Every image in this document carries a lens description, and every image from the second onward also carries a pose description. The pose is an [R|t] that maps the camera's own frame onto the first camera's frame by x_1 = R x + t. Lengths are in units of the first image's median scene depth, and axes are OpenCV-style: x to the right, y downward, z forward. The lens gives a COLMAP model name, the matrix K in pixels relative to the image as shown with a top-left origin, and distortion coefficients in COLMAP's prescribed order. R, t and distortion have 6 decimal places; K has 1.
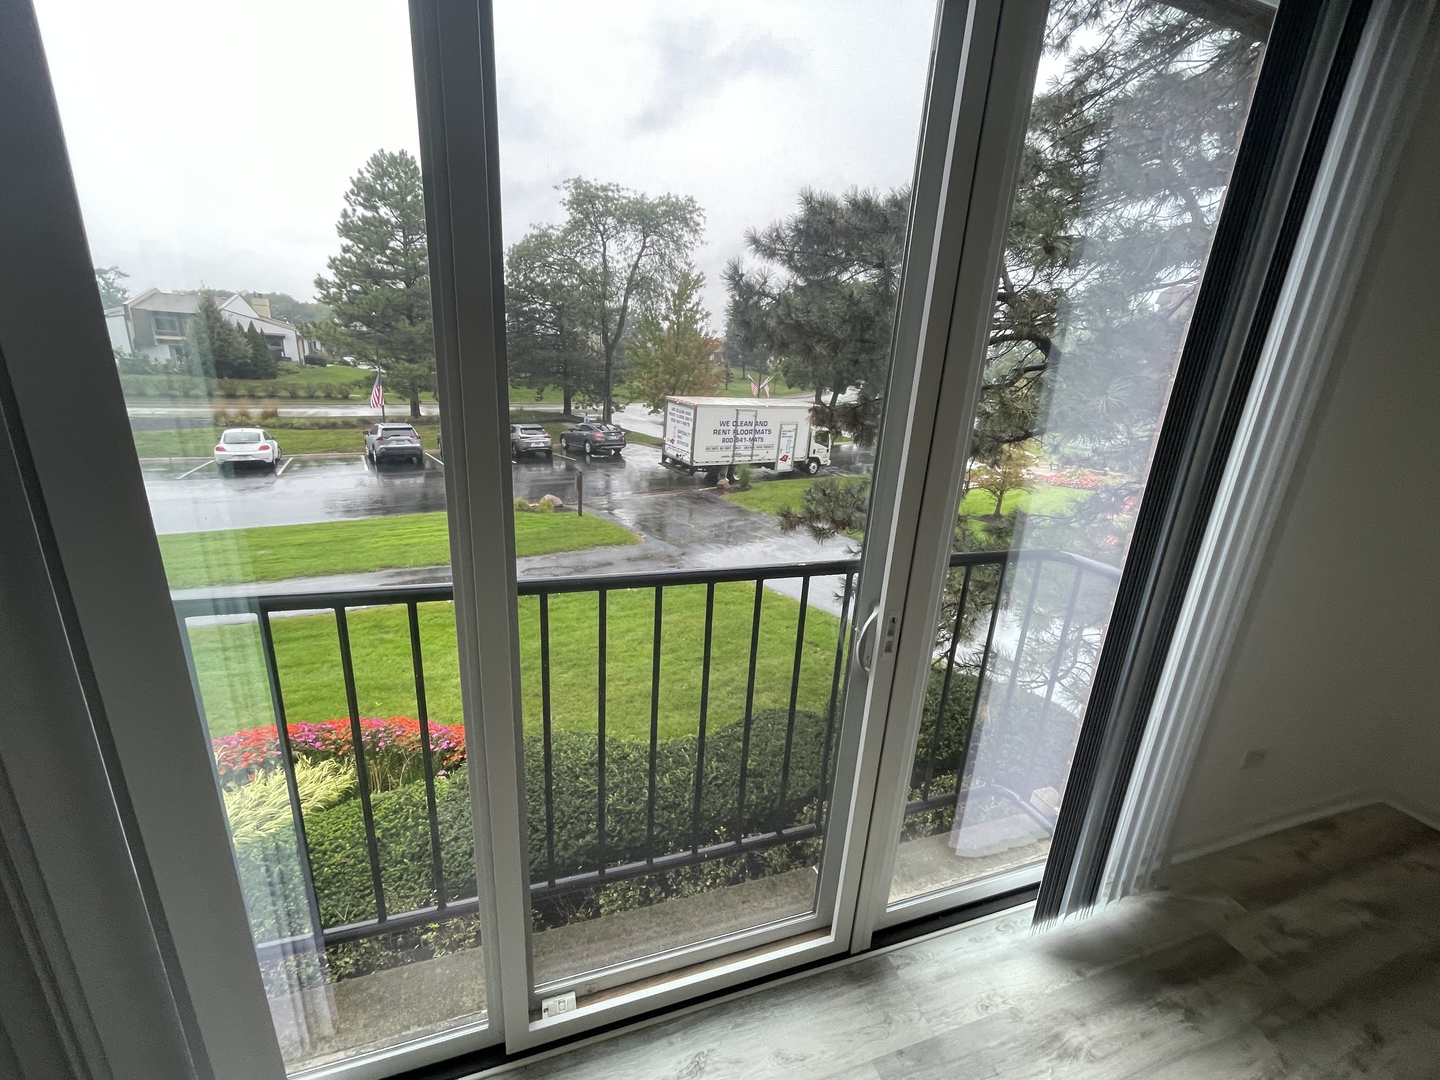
lens RADIAL K [[582.9, 0, 715.8], [0, 582.9, 539.4], [0, 0, 1]] dist [-0.002298, 0.001402]
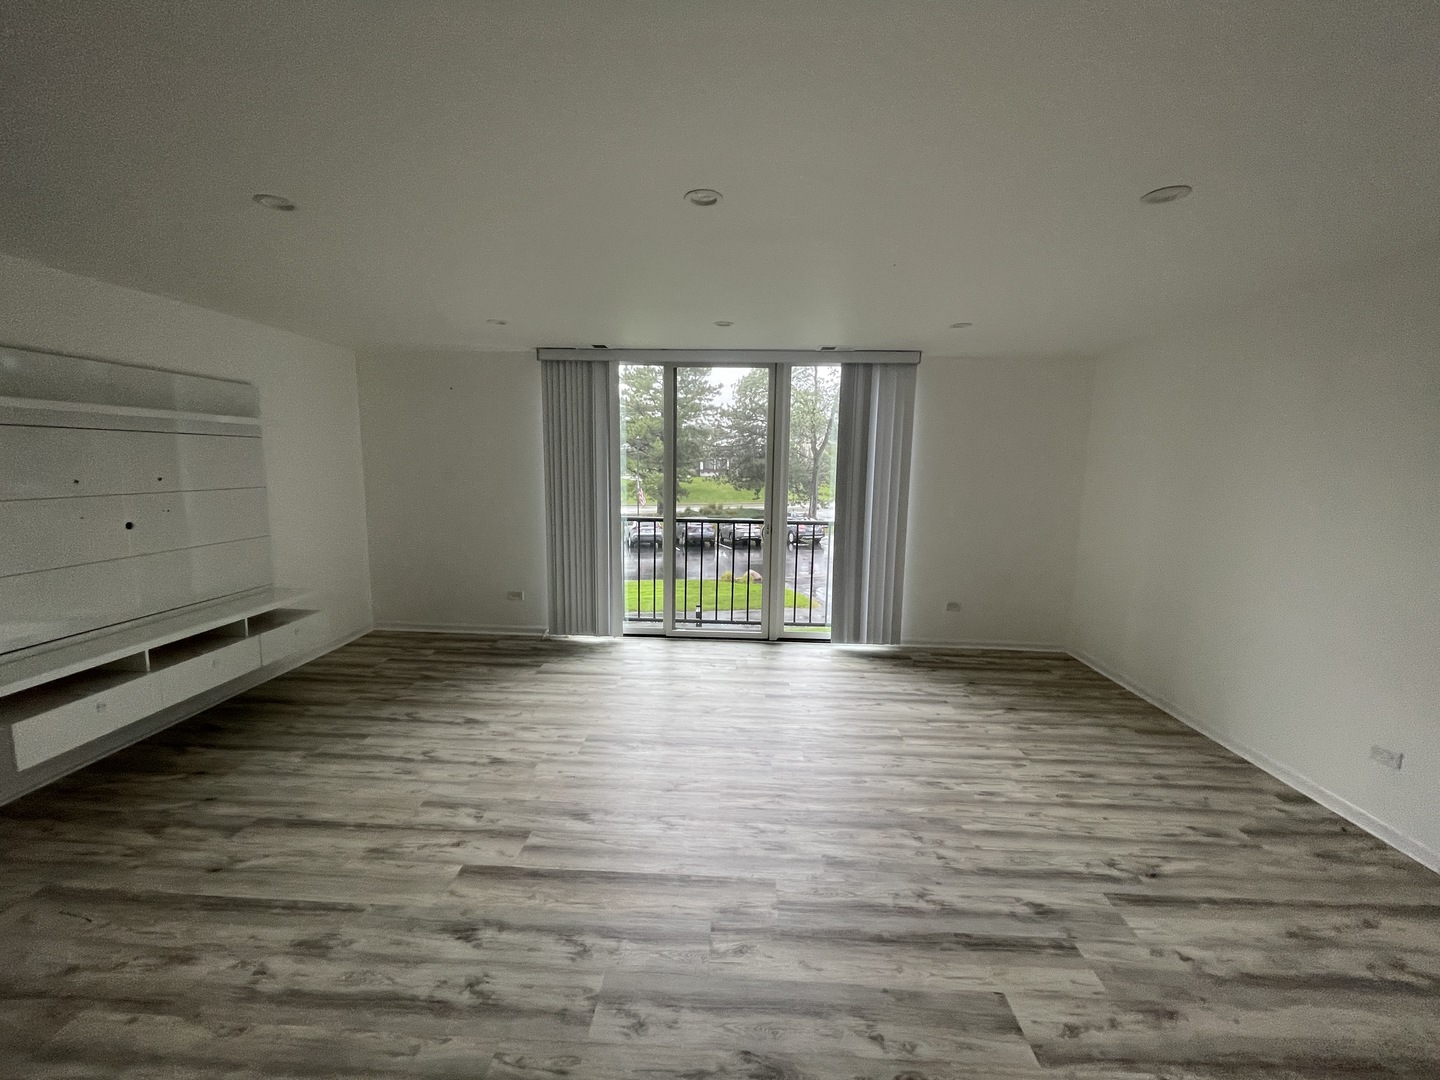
lens RADIAL K [[582.9, 0, 715.0], [0, 582.9, 544.0], [0, 0, 1]] dist [-0.002298, 0.001402]
pose [[0.931125, 0.009691, -0.364571, 0.057791], [-0.069062, 0.986245, -0.150170, 0.036343], [0.358101, 0.165005, 0.918987, -0.108840]]
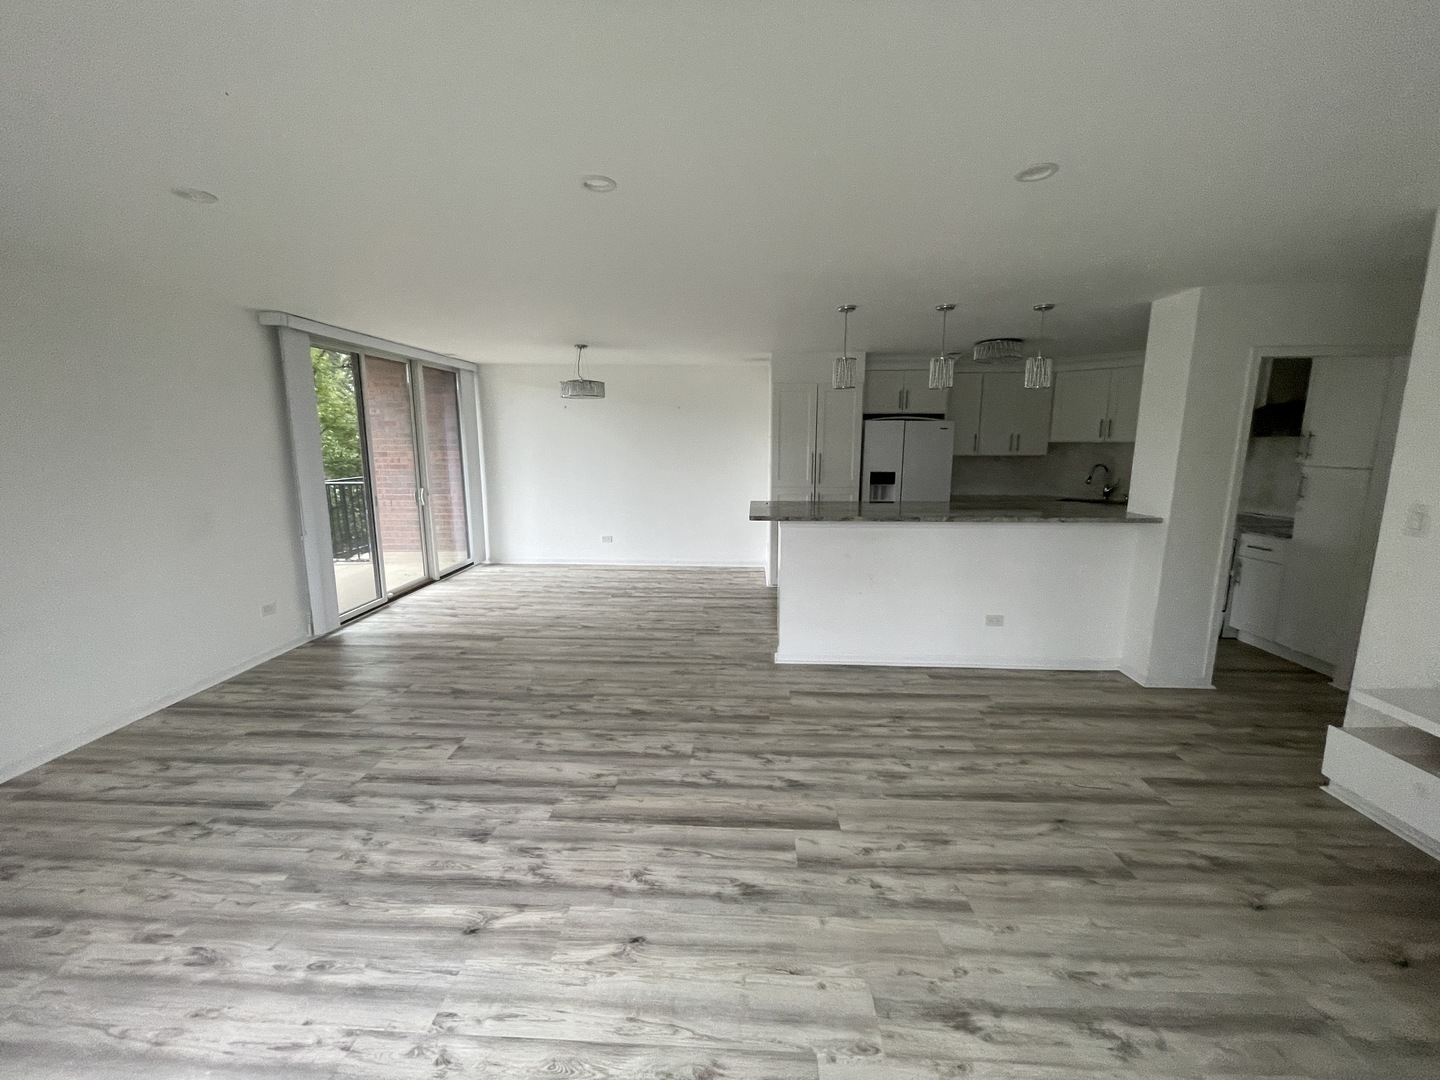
lens RADIAL K [[582.9, 0, 714.2], [0, 582.9, 539.7], [0, 0, 1]] dist [-0.002298, 0.001402]
pose [[-0.927563, -0.116956, 0.354892, -0.005861], [0.059450, 0.891468, 0.449167, -0.002291], [-0.368908, 0.437729, -0.819939, 0.007014]]
